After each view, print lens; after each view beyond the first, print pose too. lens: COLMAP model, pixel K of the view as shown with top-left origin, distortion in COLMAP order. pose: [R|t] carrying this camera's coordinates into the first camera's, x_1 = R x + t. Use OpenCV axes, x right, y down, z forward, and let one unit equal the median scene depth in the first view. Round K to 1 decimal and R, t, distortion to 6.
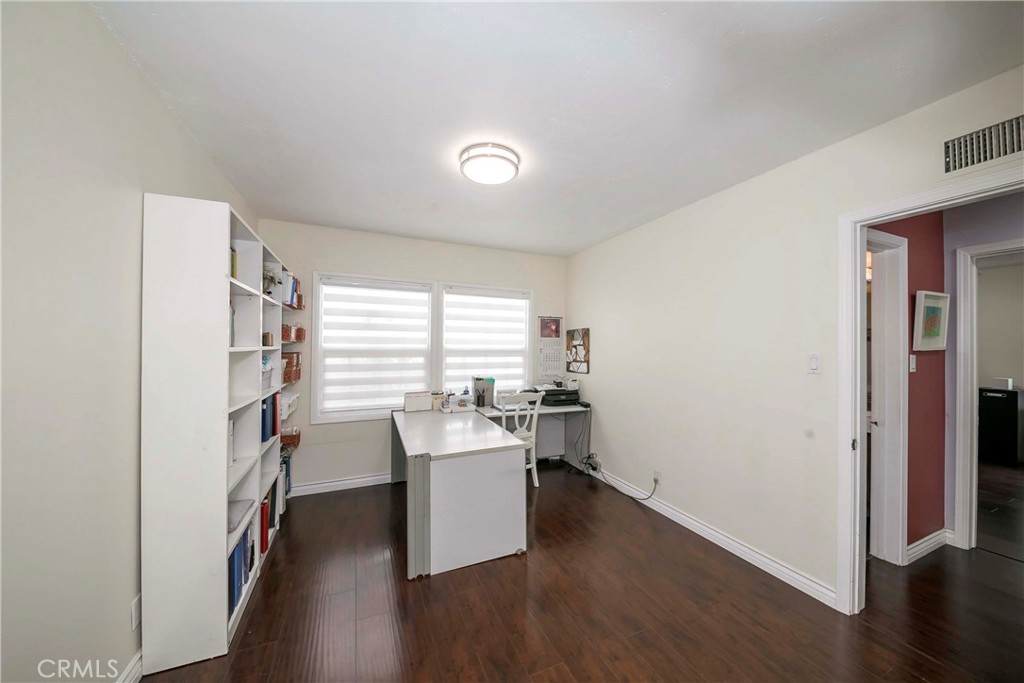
lens RADIAL K [[367.1, 0, 510.8], [0, 367.1, 341.6], [0, 0, 1]] dist [0.004681, -0.003666]
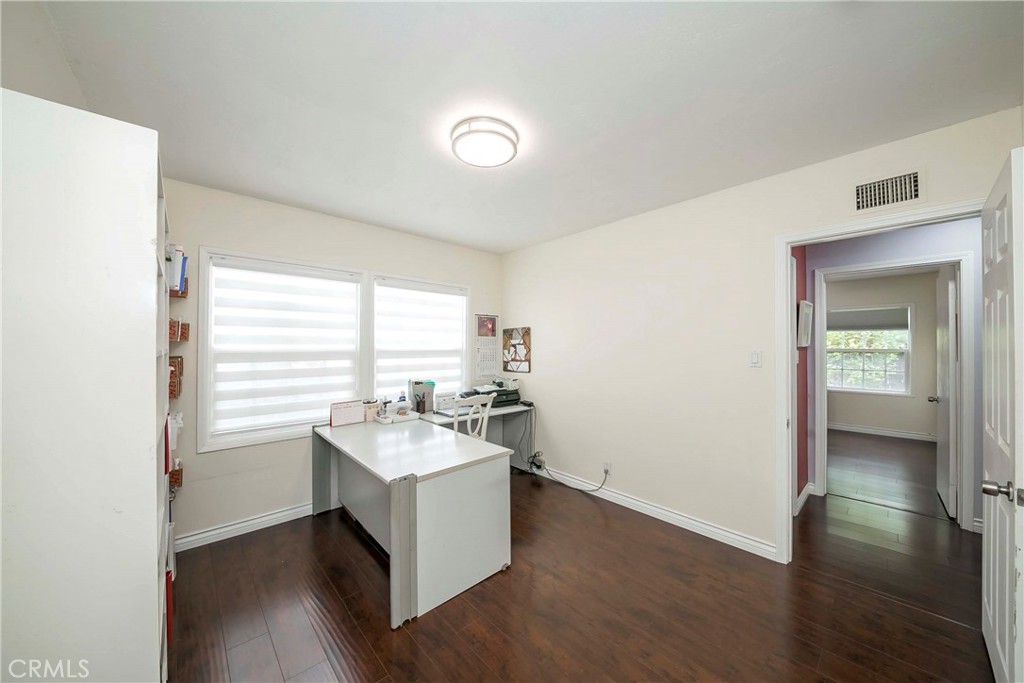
lens RADIAL K [[367.1, 0, 516.2], [0, 367.1, 346.5], [0, 0, 1]] dist [0.004681, -0.003666]
pose [[0.942244, -0.008978, 0.334808, -0.183891], [0.003686, 0.999858, 0.016436, -0.000419], [-0.334908, -0.014252, 0.942143, 0.088085]]
